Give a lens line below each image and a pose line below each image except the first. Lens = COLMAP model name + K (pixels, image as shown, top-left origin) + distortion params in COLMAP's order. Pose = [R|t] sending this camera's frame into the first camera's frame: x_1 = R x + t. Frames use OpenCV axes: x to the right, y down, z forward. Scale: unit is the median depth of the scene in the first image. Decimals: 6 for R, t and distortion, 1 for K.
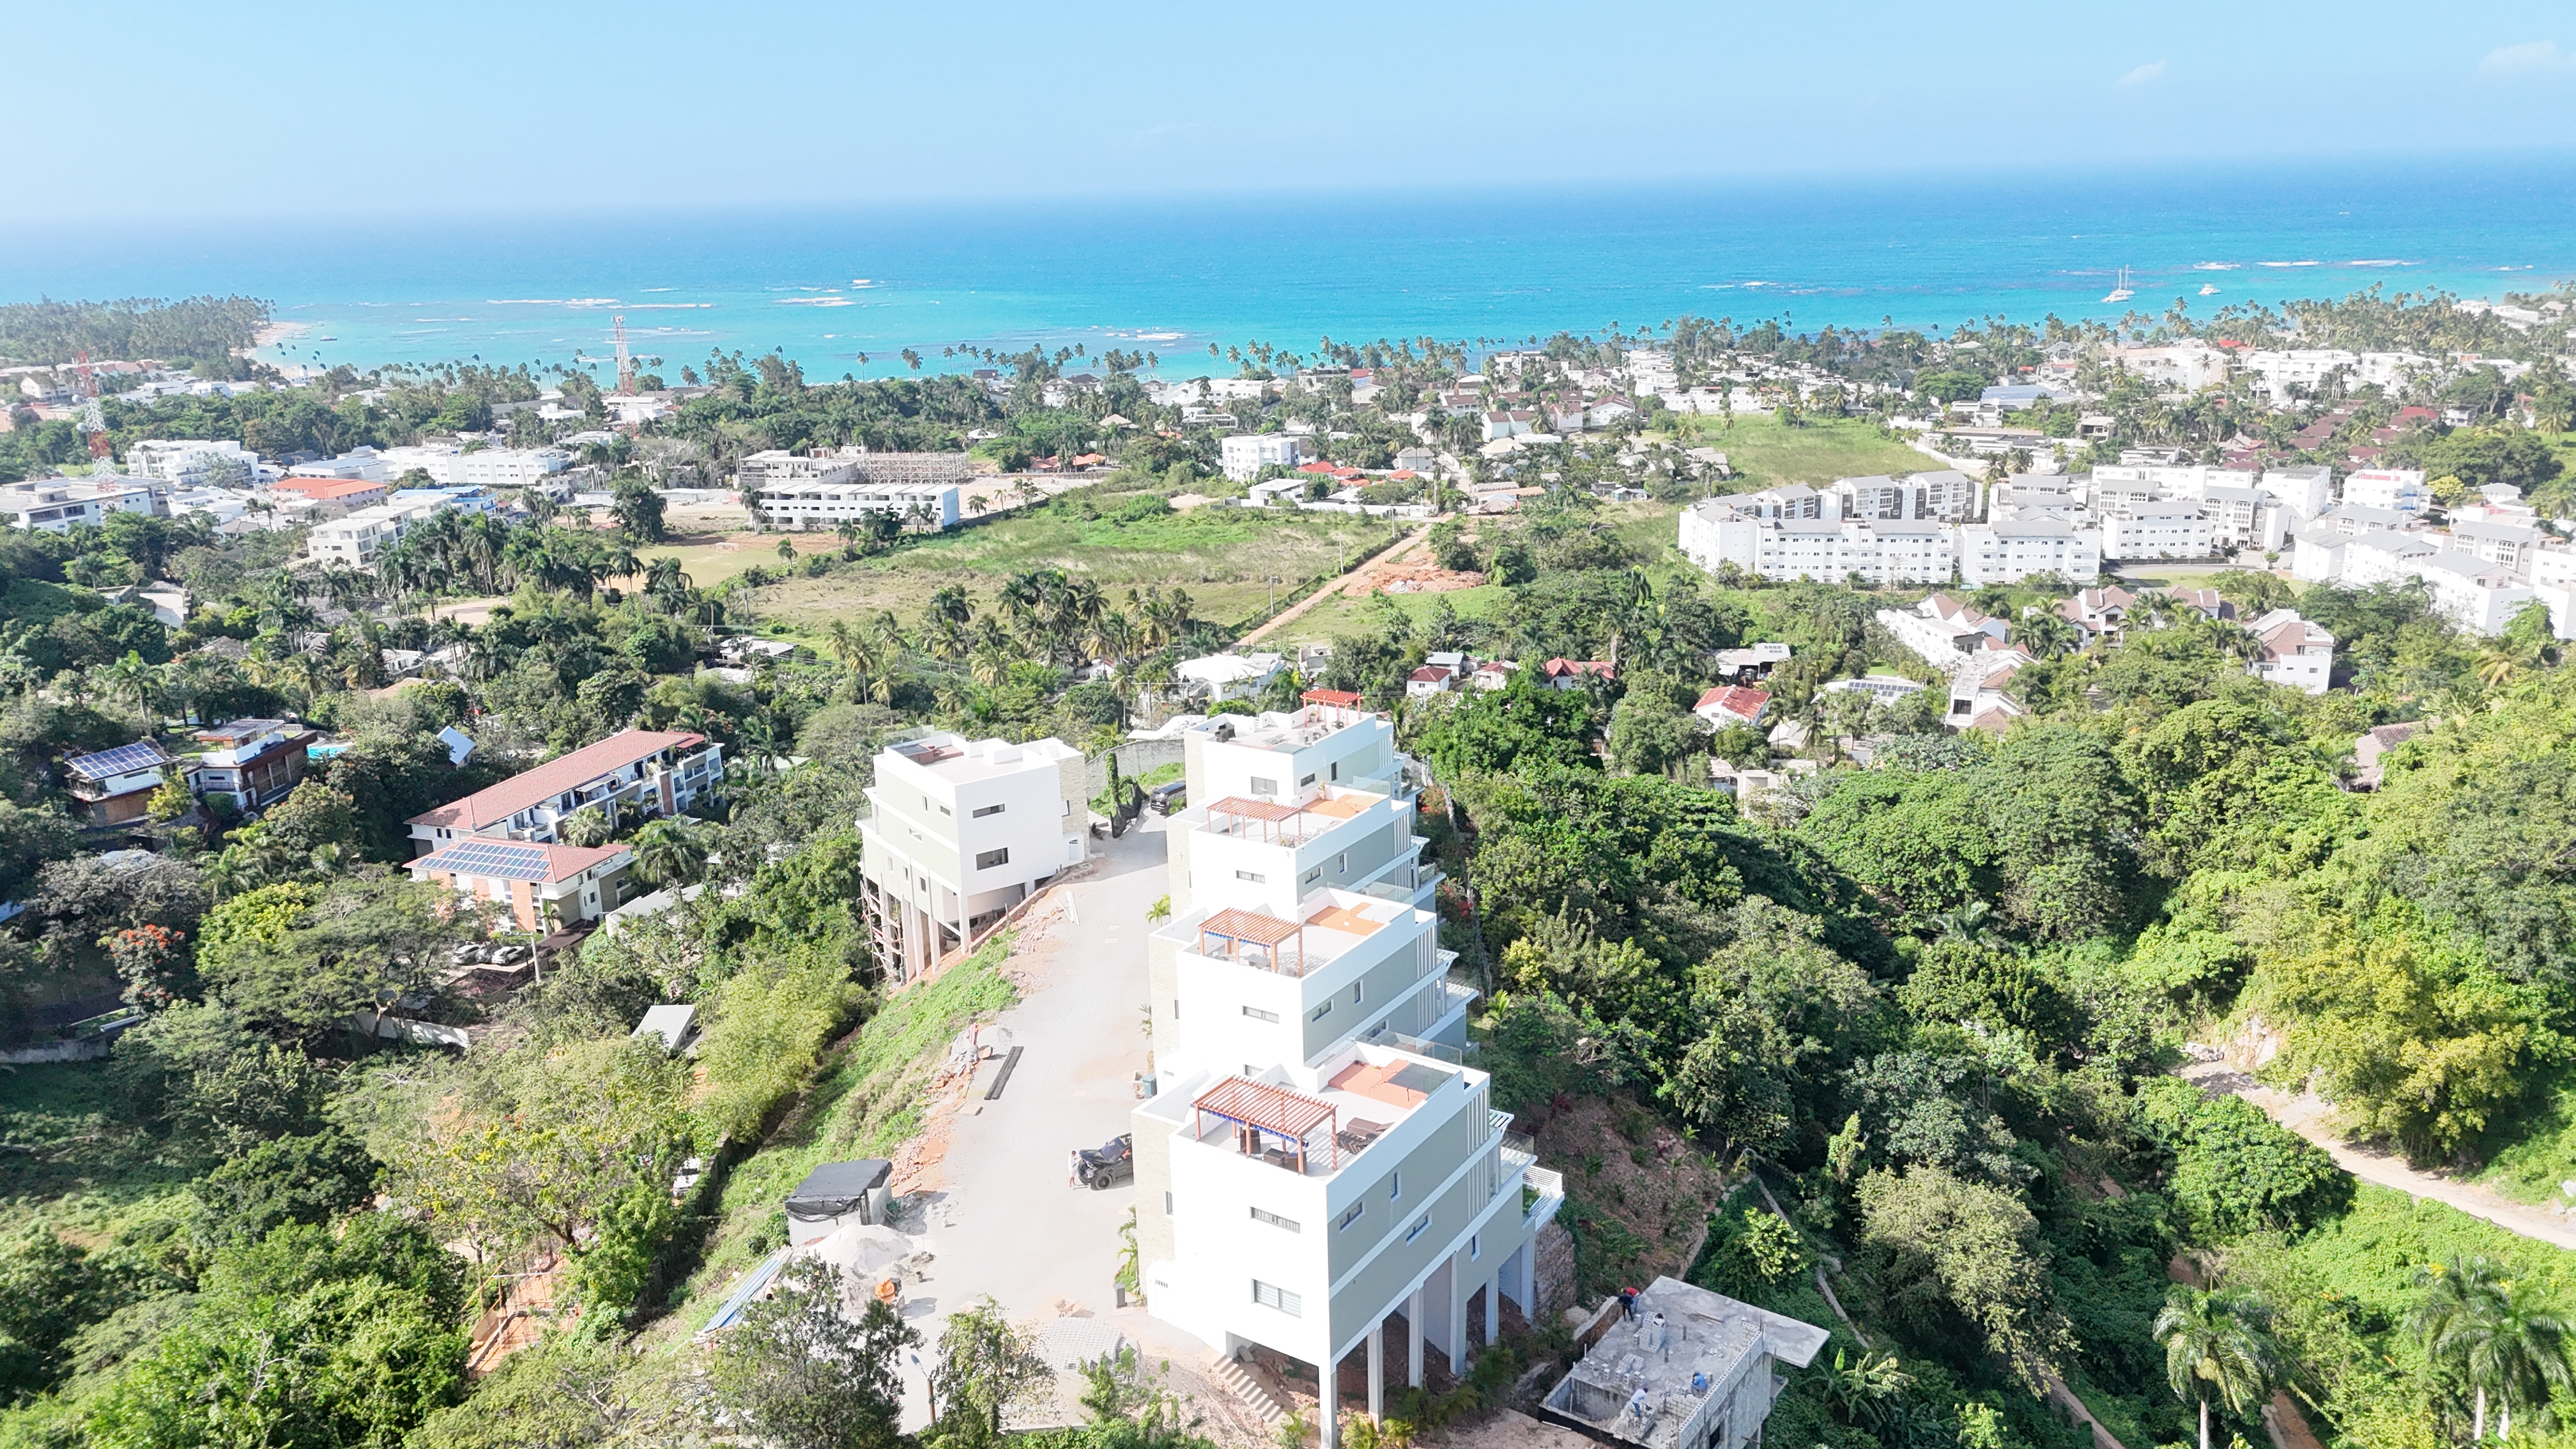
lens RADIAL K [[1888.3, 0, 1288.3], [0, 1888.3, 723.0], [0, 0, 1]] dist [0.089792, -0.088608]
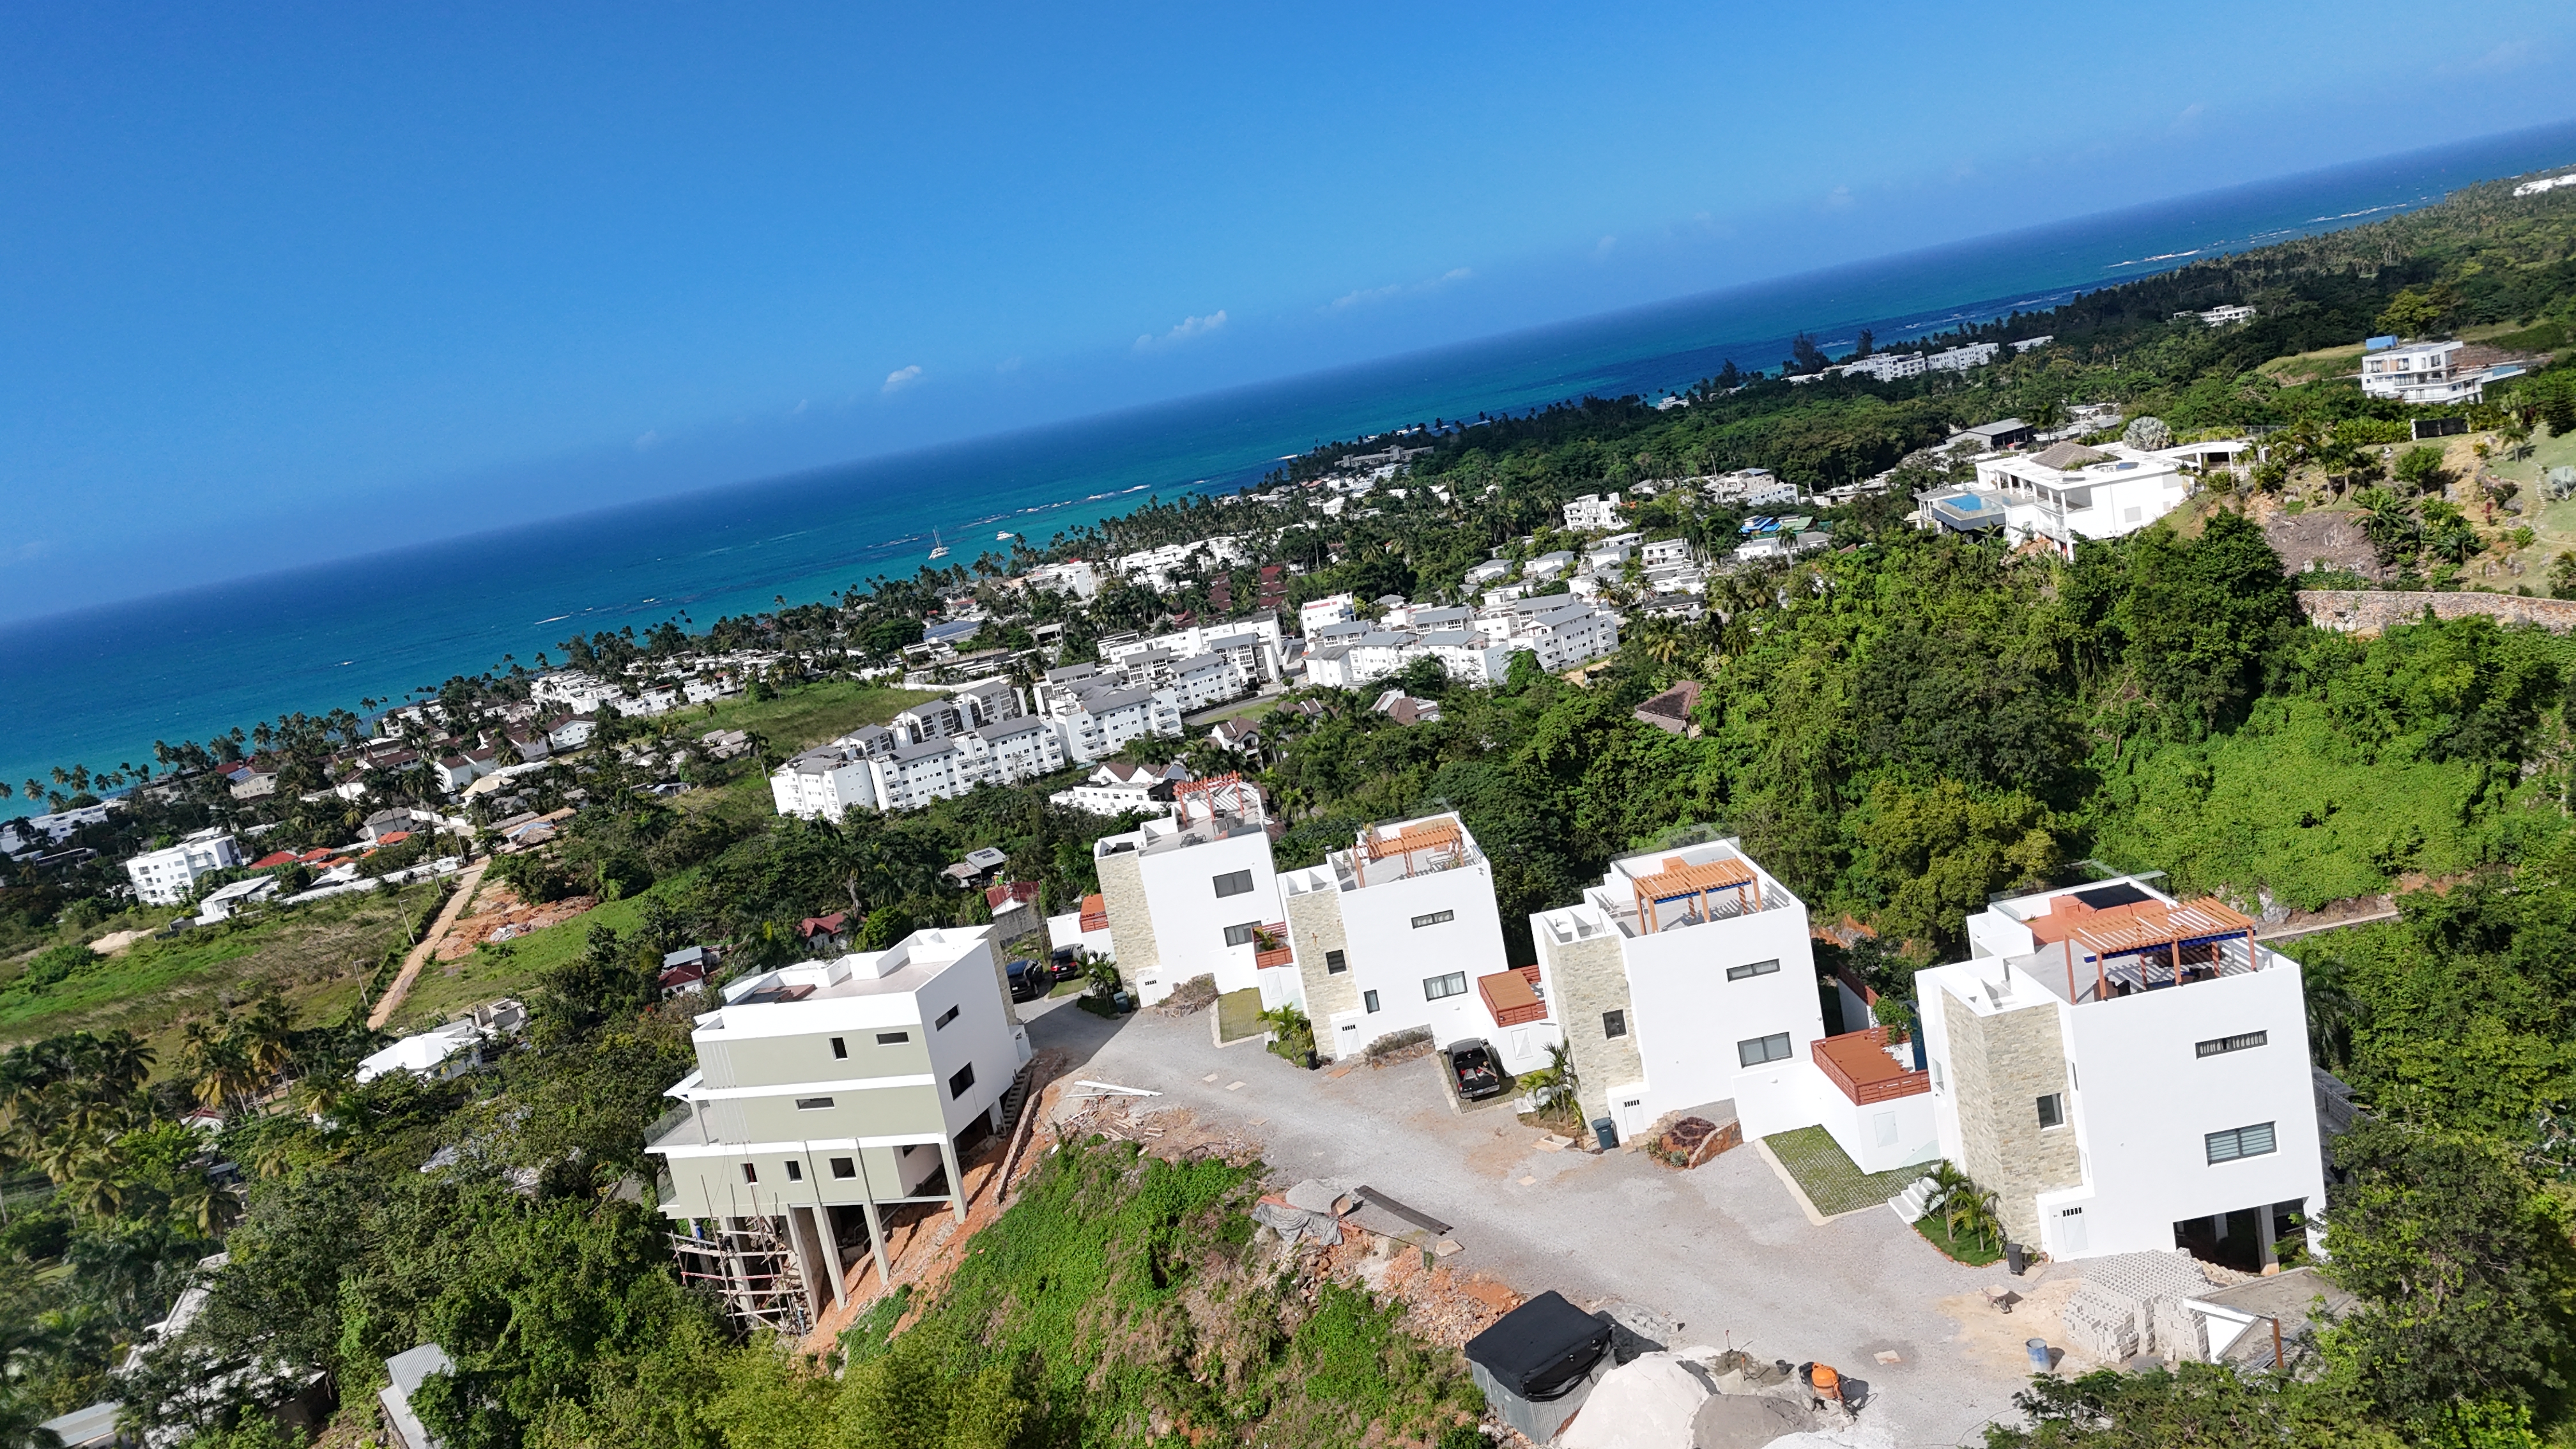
lens RADIAL K [[1888.3, 0, 1288.3], [0, 1888.3, 723.0], [0, 0, 1]] dist [0.089792, -0.088608]
pose [[0.790481, -0.233724, 0.566138, -0.132871], [0.324352, 0.943821, -0.063236, 0.008091], [-0.519553, 0.233615, 0.821881, 0.083307]]
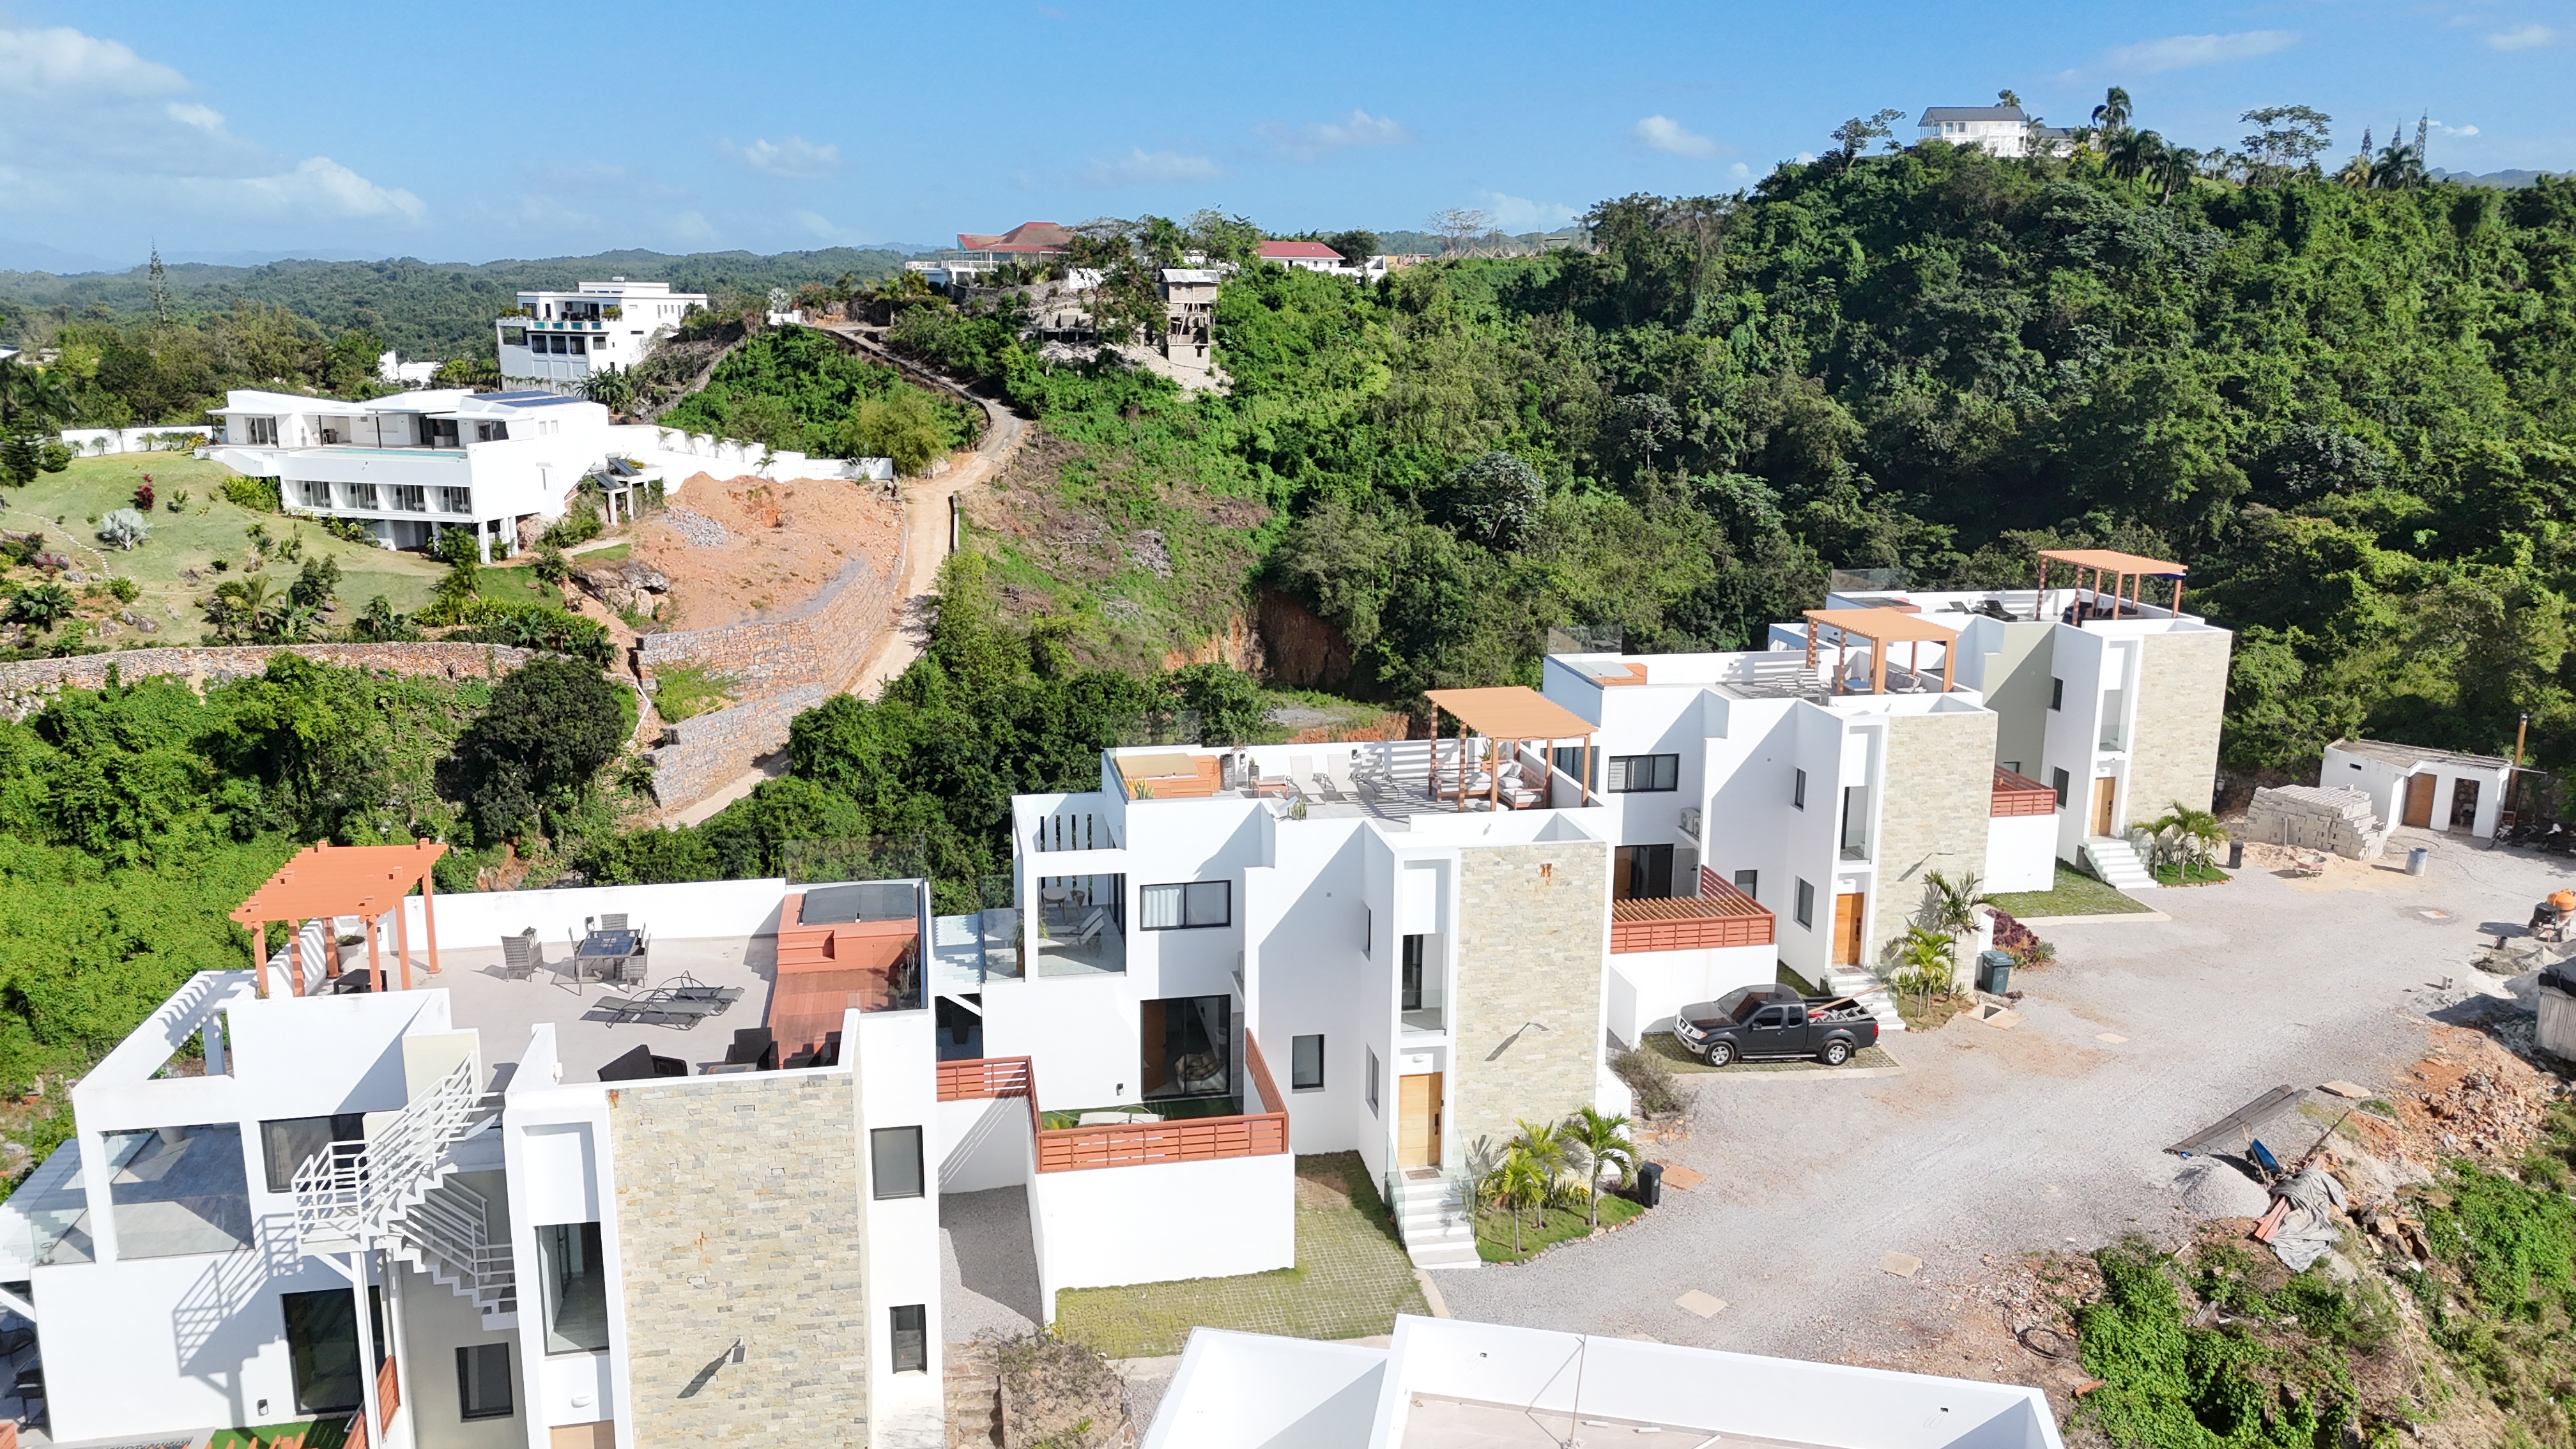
lens RADIAL K [[1887.0, 0, 1289.7], [0, 1887.0, 720.1], [0, 0, 1]] dist [0.094107, -0.102372]
pose [[-0.700194, -0.132919, 0.701470, -0.071216], [0.207950, 0.901948, 0.378478, -0.031271], [-0.682997, 0.410879, -0.603899, 0.328724]]
